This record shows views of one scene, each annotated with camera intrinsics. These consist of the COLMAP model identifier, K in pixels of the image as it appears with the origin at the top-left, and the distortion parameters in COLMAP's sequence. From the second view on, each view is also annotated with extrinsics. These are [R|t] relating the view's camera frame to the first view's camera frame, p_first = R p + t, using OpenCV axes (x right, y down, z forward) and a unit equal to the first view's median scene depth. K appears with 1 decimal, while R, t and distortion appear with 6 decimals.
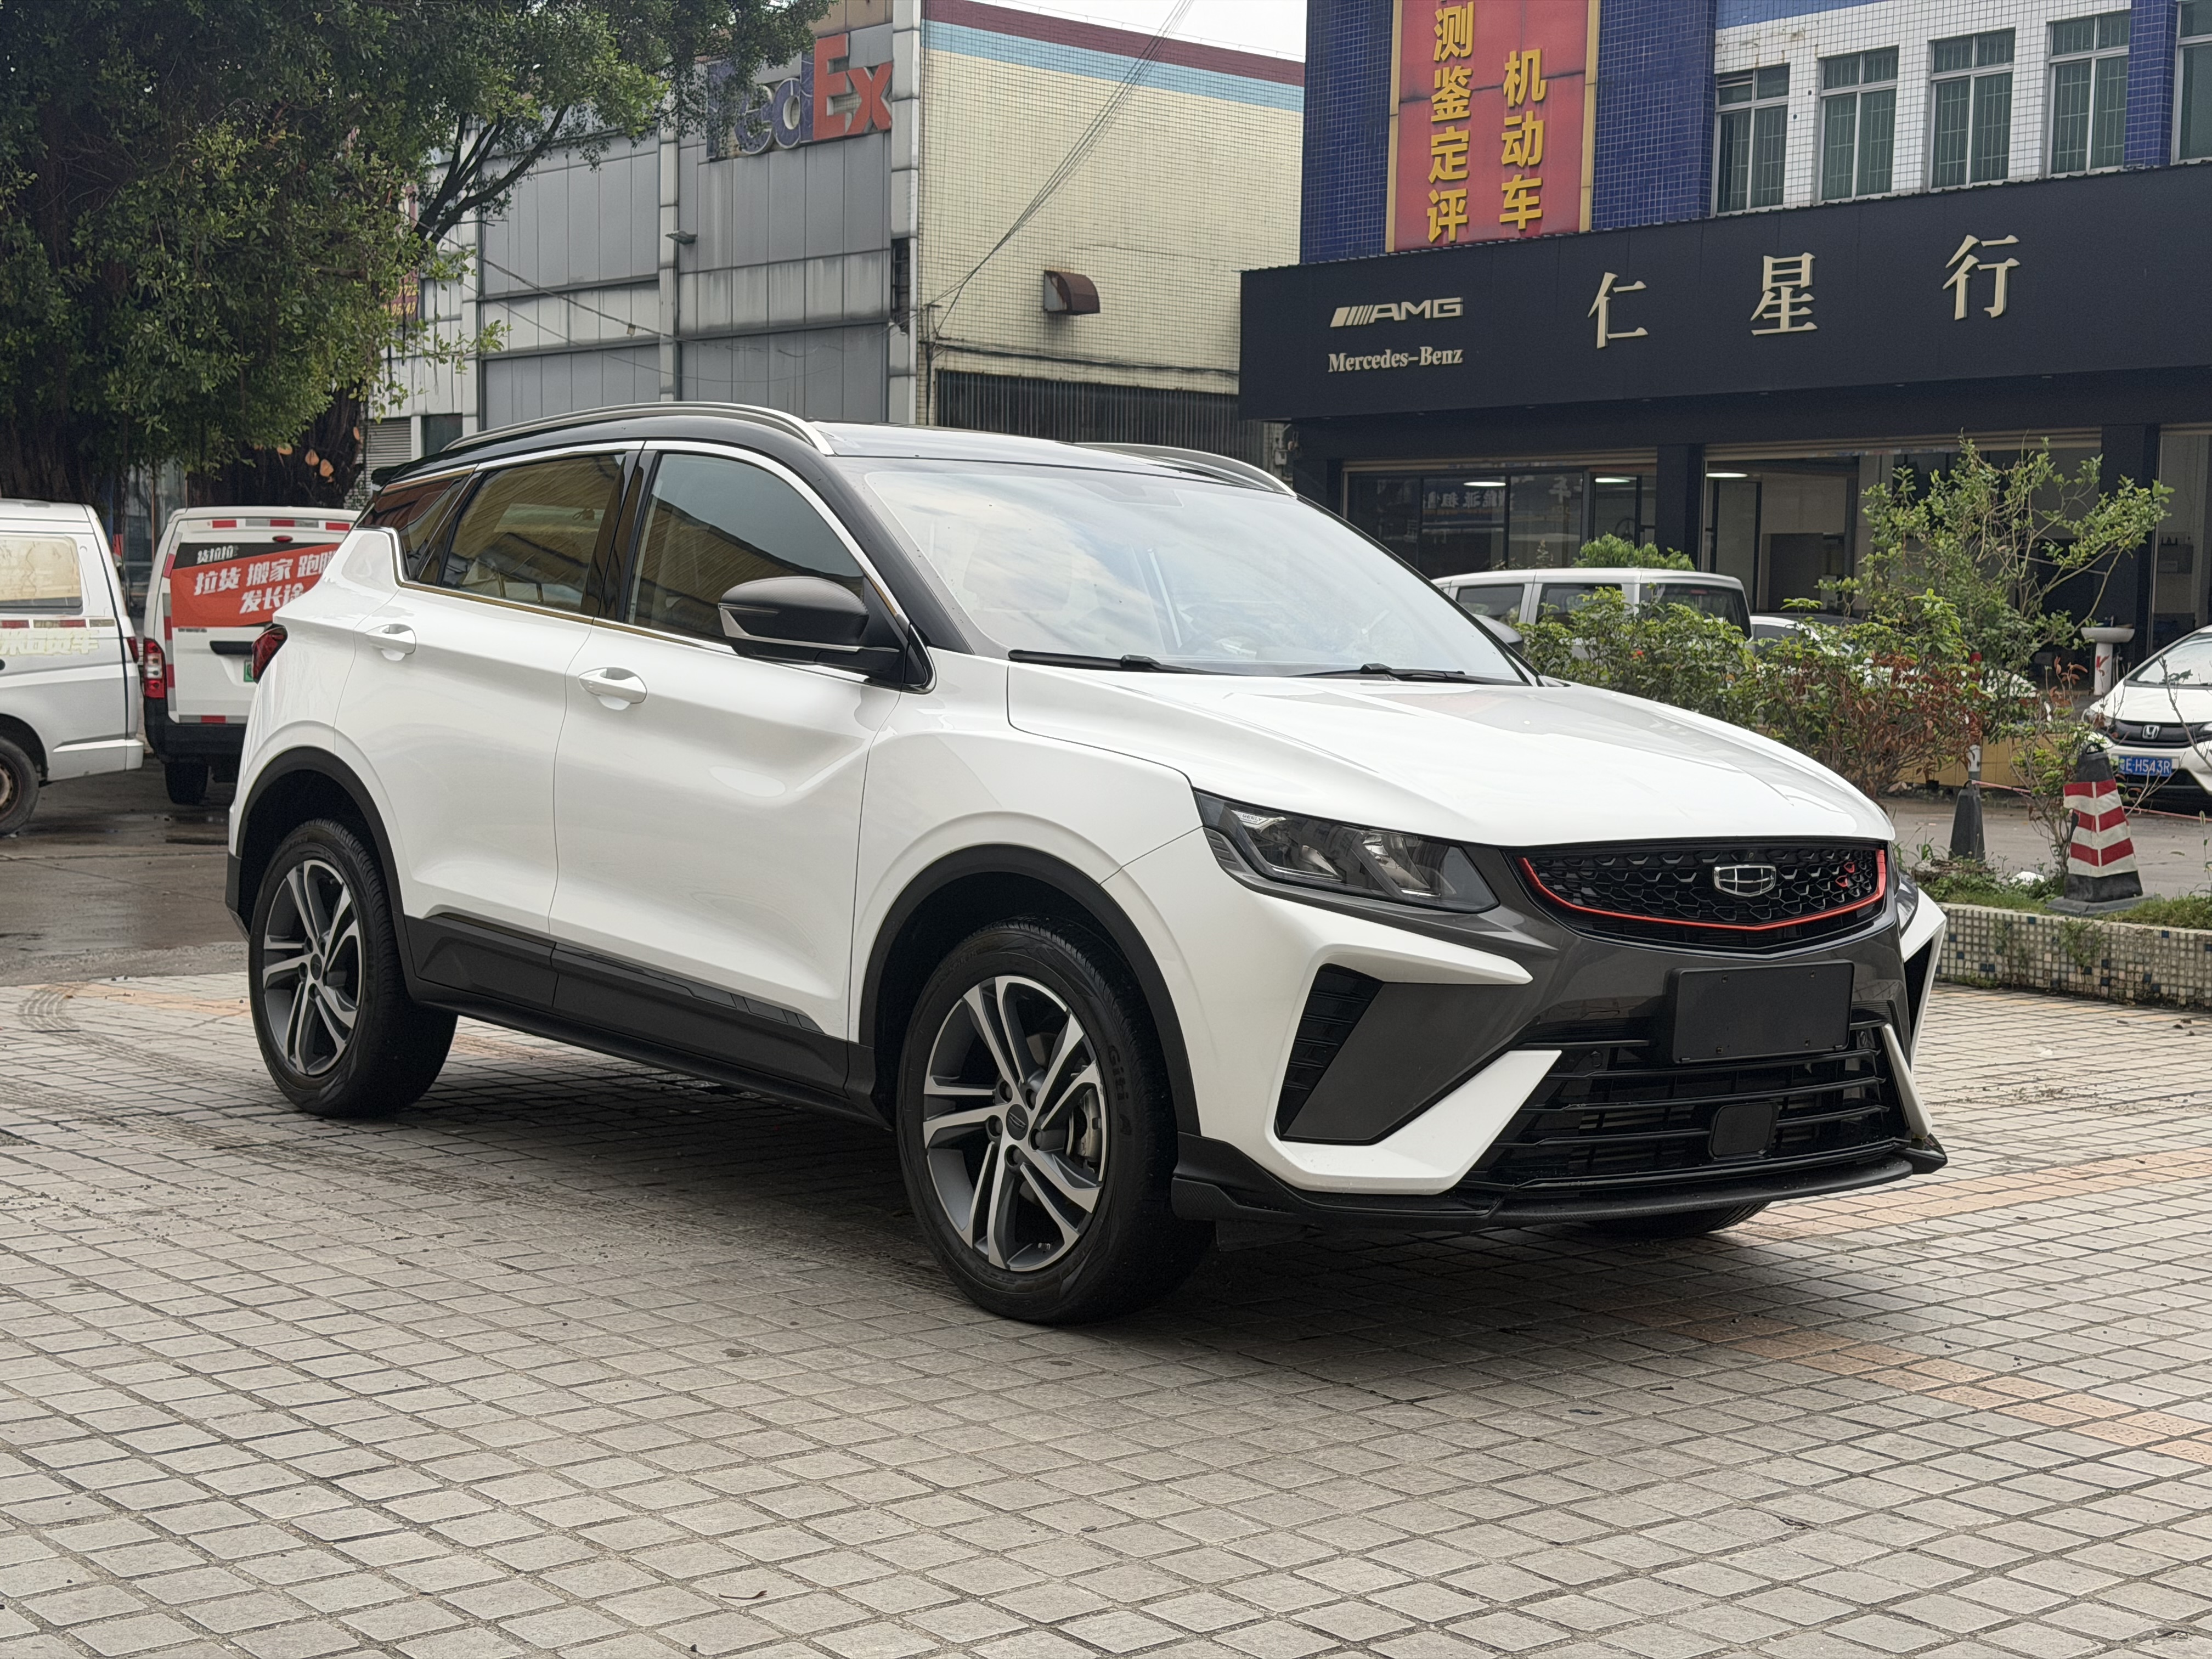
lens RADIAL K [[3081.3, 0, 1106.7], [0, 3081.3, 824.6], [0, 0, 1]] dist [0.116180, 0.000000]
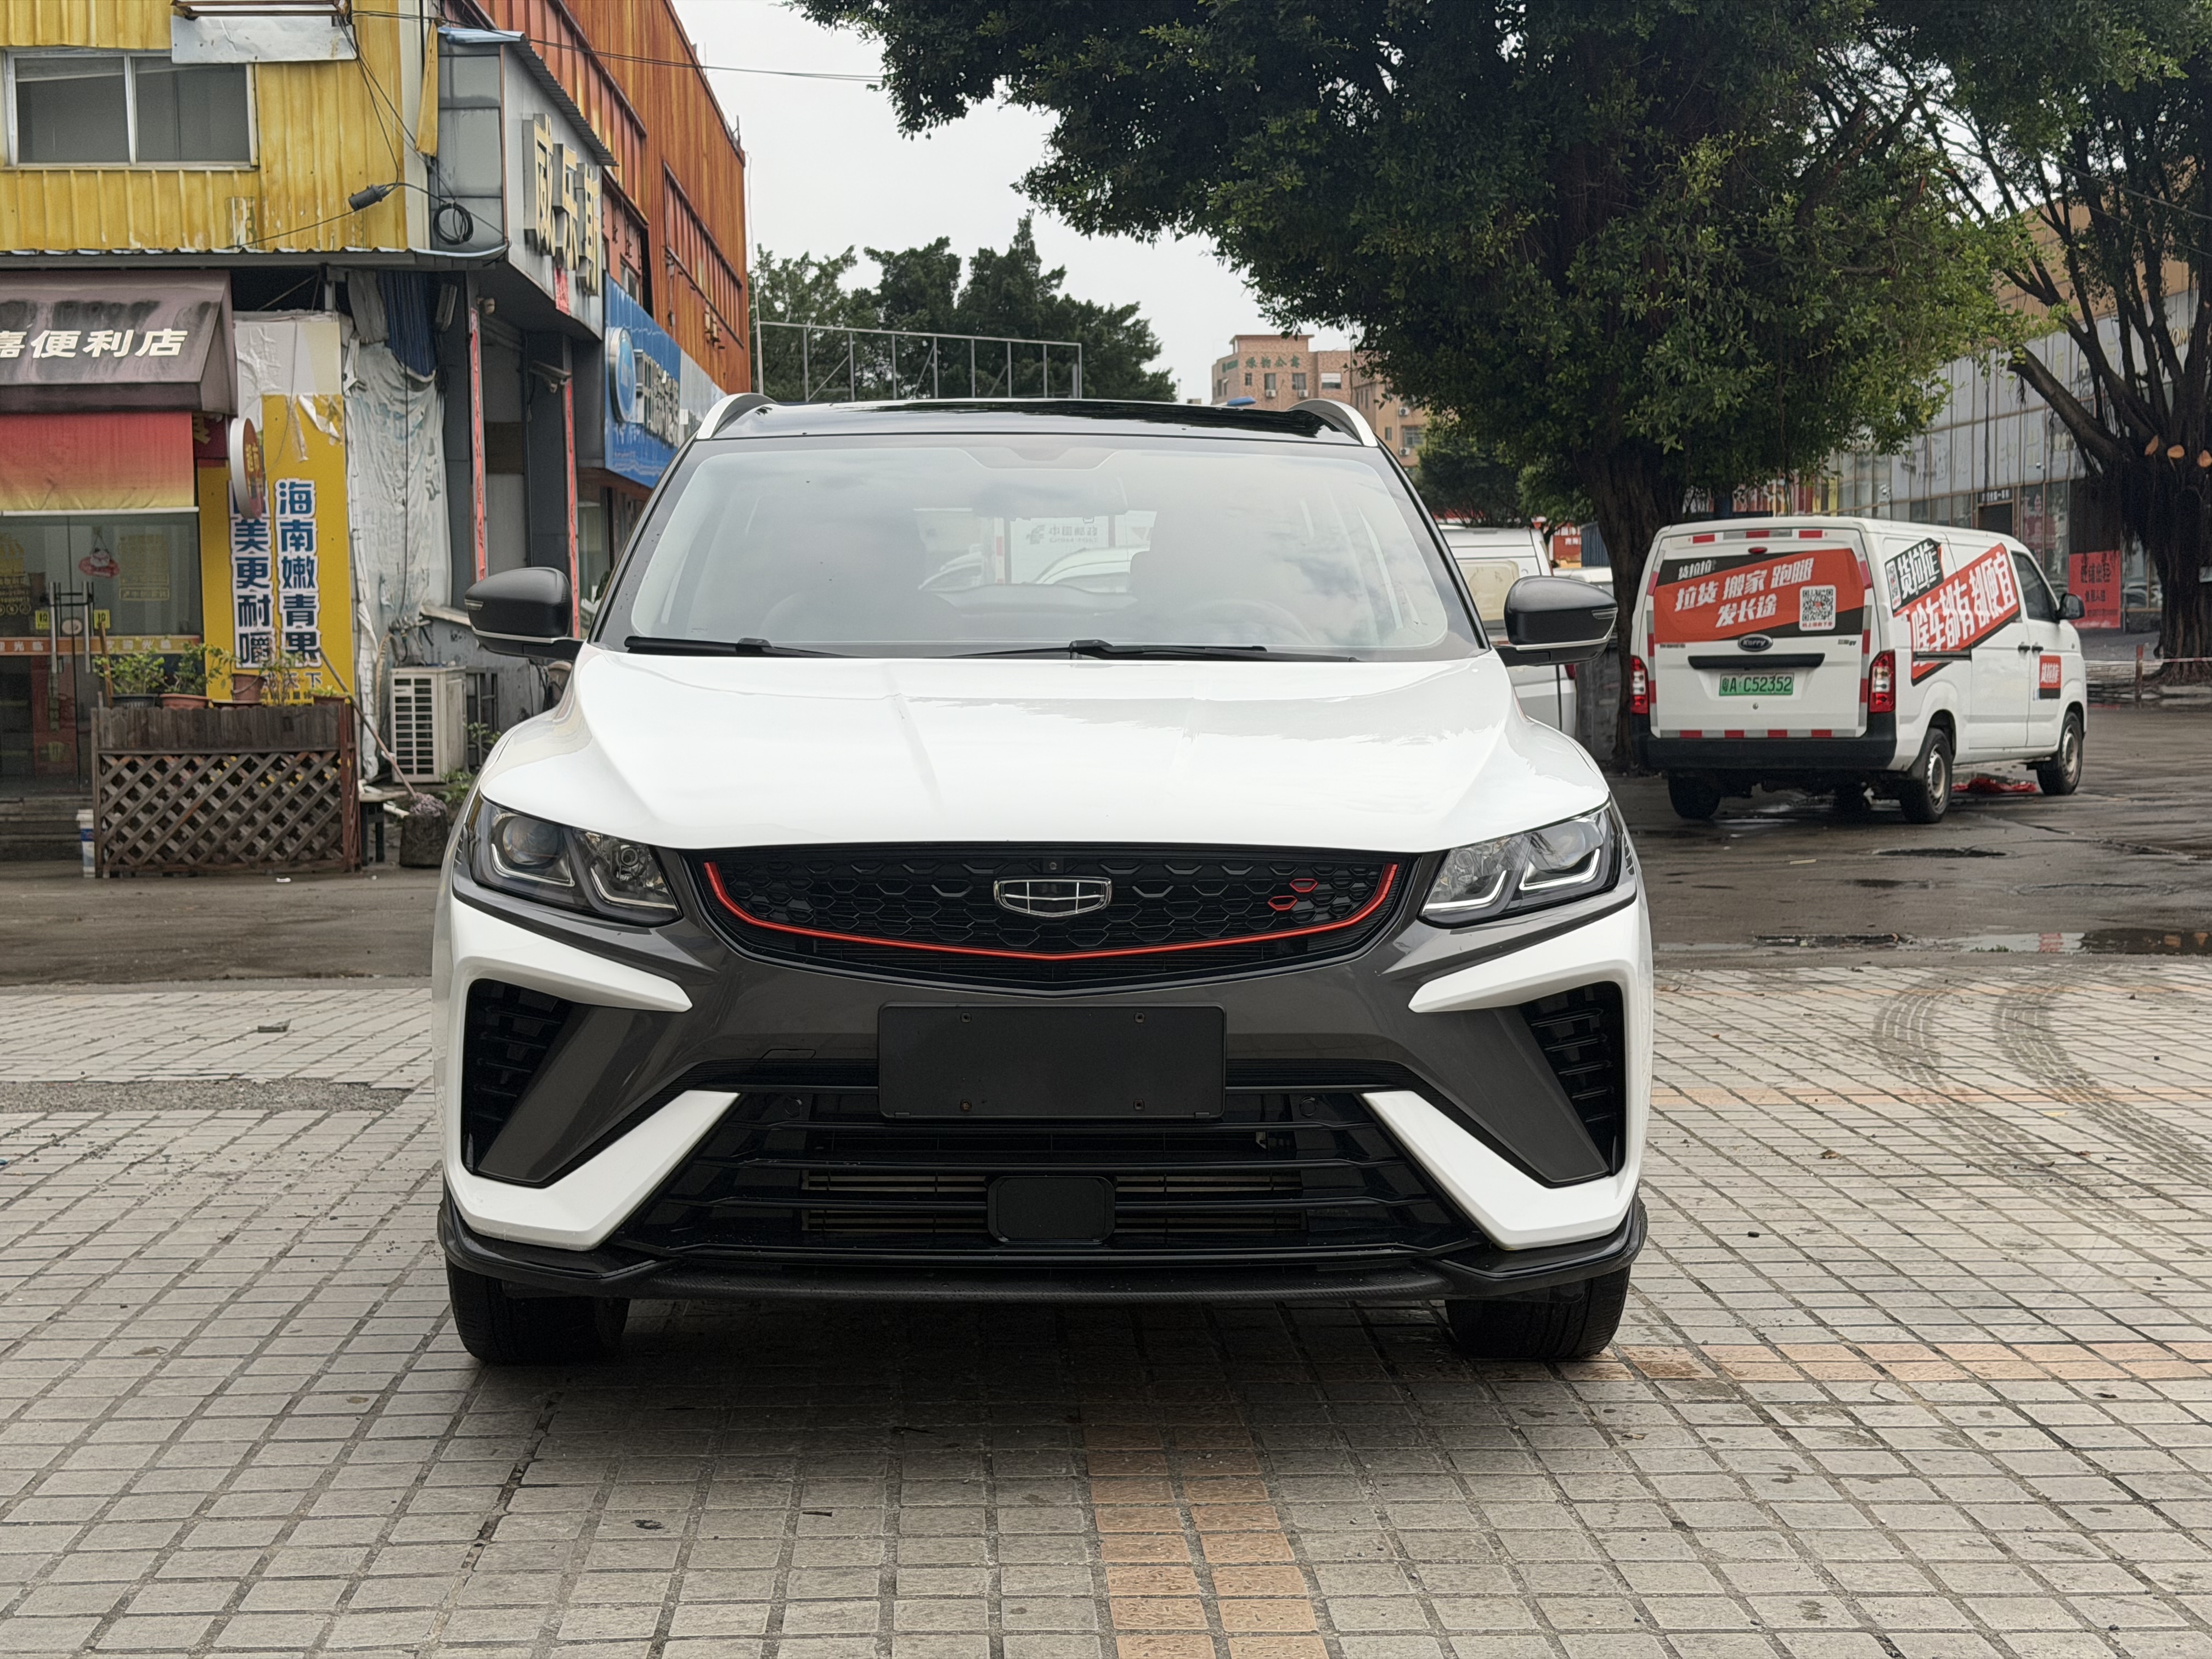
lens RADIAL K [[3081.3, 0, 1104.7], [0, 3081.3, 836.3], [0, 0, 1]] dist [0.116180, 0.000000]
pose [[0.782990, 0.006764, -0.621997, 0.186337], [-0.008464, 0.999964, 0.000220, 0.000542], [0.621976, 0.005092, 0.783019, 0.100513]]
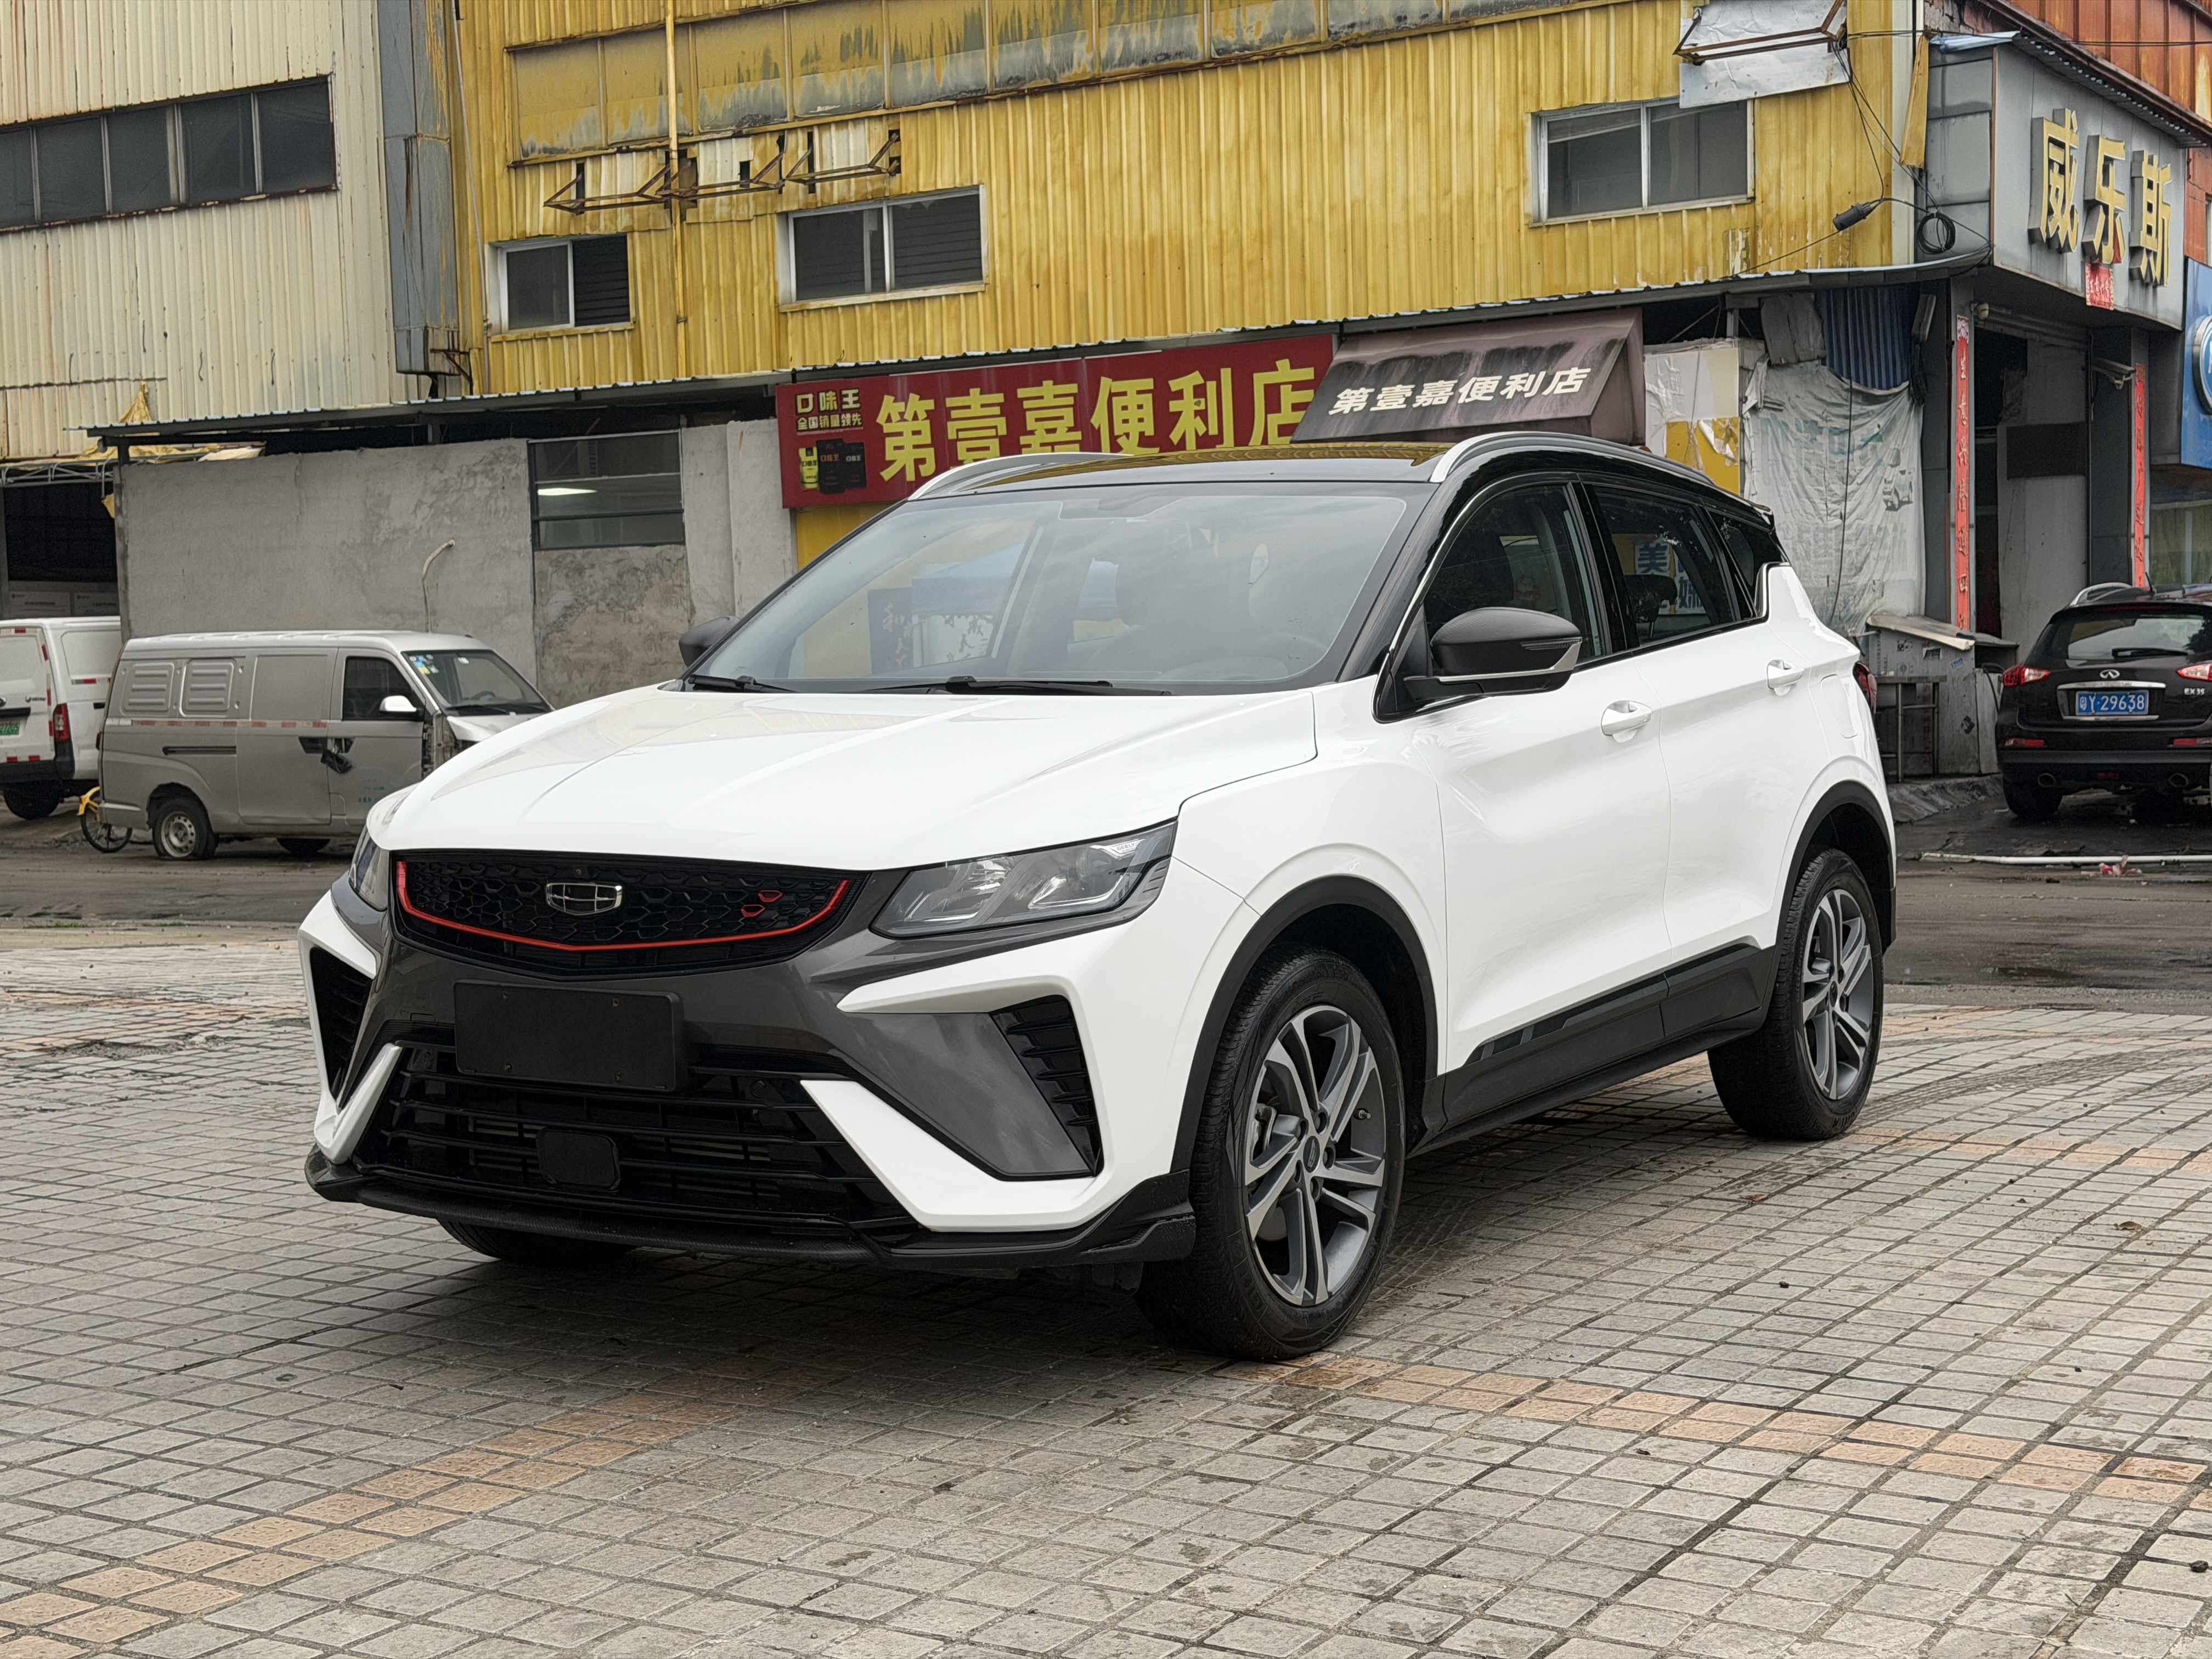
lens RADIAL K [[3081.3, 0, 1115.4], [0, 3081.3, 850.1], [0, 0, 1]] dist [0.116180, 0.000000]
pose [[0.315766, 0.023112, -0.948556, 0.304318], [-0.029846, 0.999451, 0.014417, -0.004086], [0.948368, 0.023759, 0.316282, 0.223520]]
